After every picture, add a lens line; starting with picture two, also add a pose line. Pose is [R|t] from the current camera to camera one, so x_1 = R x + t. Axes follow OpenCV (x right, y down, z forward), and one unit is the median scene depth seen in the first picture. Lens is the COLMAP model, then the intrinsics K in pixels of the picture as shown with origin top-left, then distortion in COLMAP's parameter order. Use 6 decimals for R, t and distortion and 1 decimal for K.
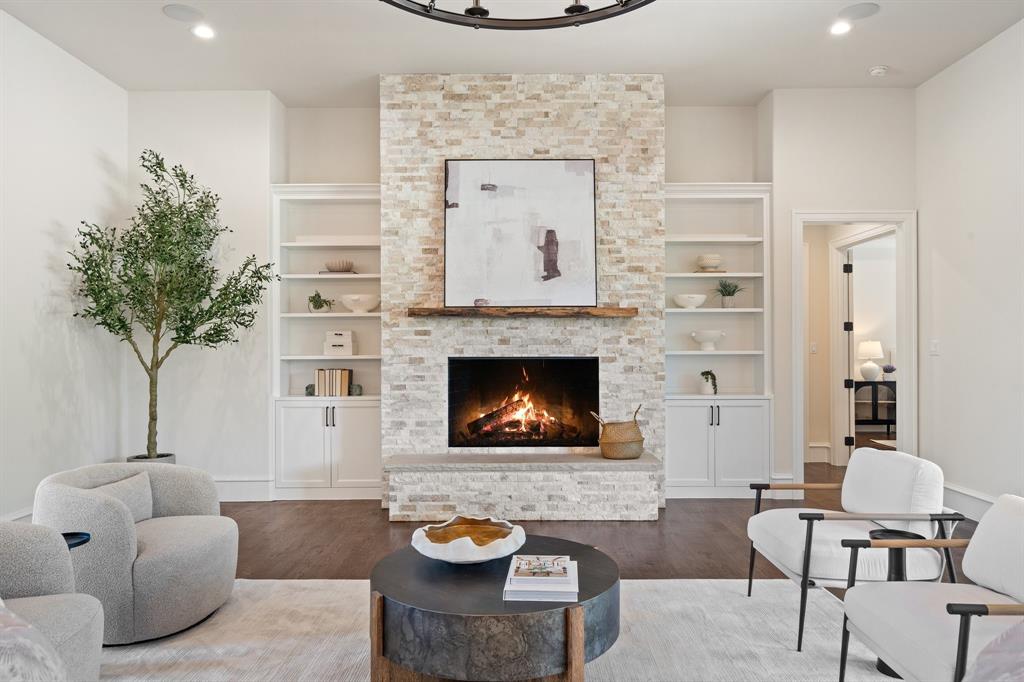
lens RADIAL K [[692.7, 0, 512.0], [0, 692.7, 341.0], [0, 0, 1]] dist [0.010331, 0.001484]
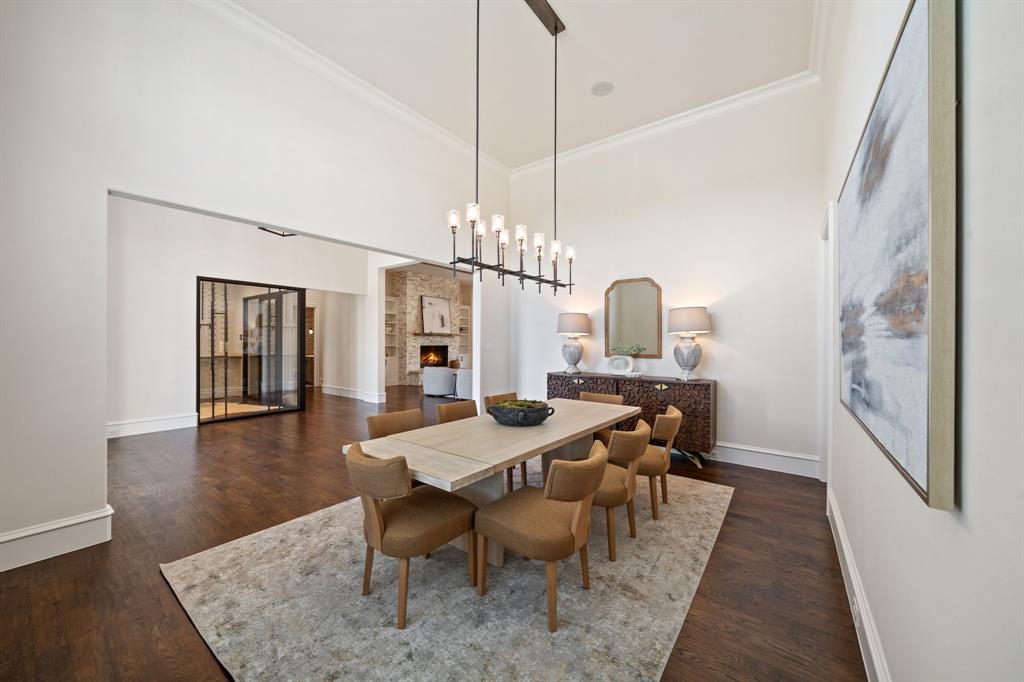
lens RADIAL K [[380.6, 0, 512.0], [0, 380.6, 341.0], [0, 0, 1]] dist [-0.001749, -0.000081]
pose [[0.596141, 0.006306, 0.802855, -1.521174], [-0.011447, 0.999934, 0.000645, -0.009377], [-0.802798, -0.009574, 0.596174, -0.710614]]
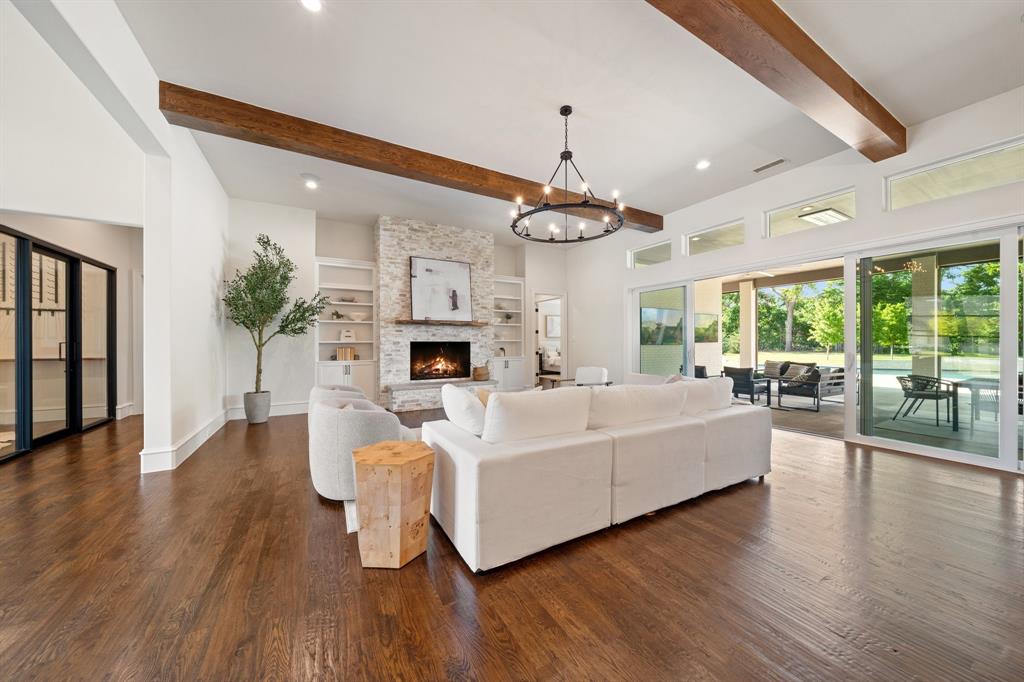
lens RADIAL K [[353.7, 0, 507.7], [0, 353.7, 341.5], [0, 0, 1]] dist [-0.000681, -0.000047]
pose [[0.873193, 0.002976, 0.487366, -0.384030], [-0.004577, 0.999987, 0.002095, 0.019048], [-0.487353, -0.004060, 0.873195, -0.191631]]
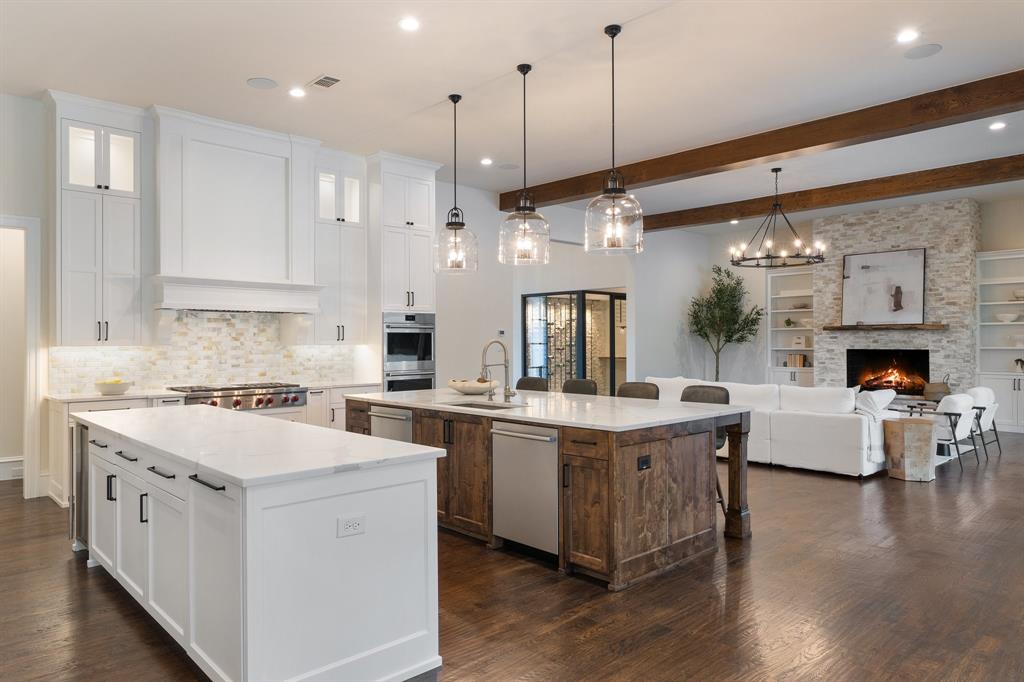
lens RADIAL K [[648.4, 0, 512.9], [0, 648.4, 338.2], [0, 0, 1]] dist [-0.004268, -0.000396]
pose [[0.691981, -0.002993, -0.721909, 0.625322], [0.005062, 0.999987, 0.000707, -0.015984], [0.721898, -0.004144, 0.691987, -1.086913]]
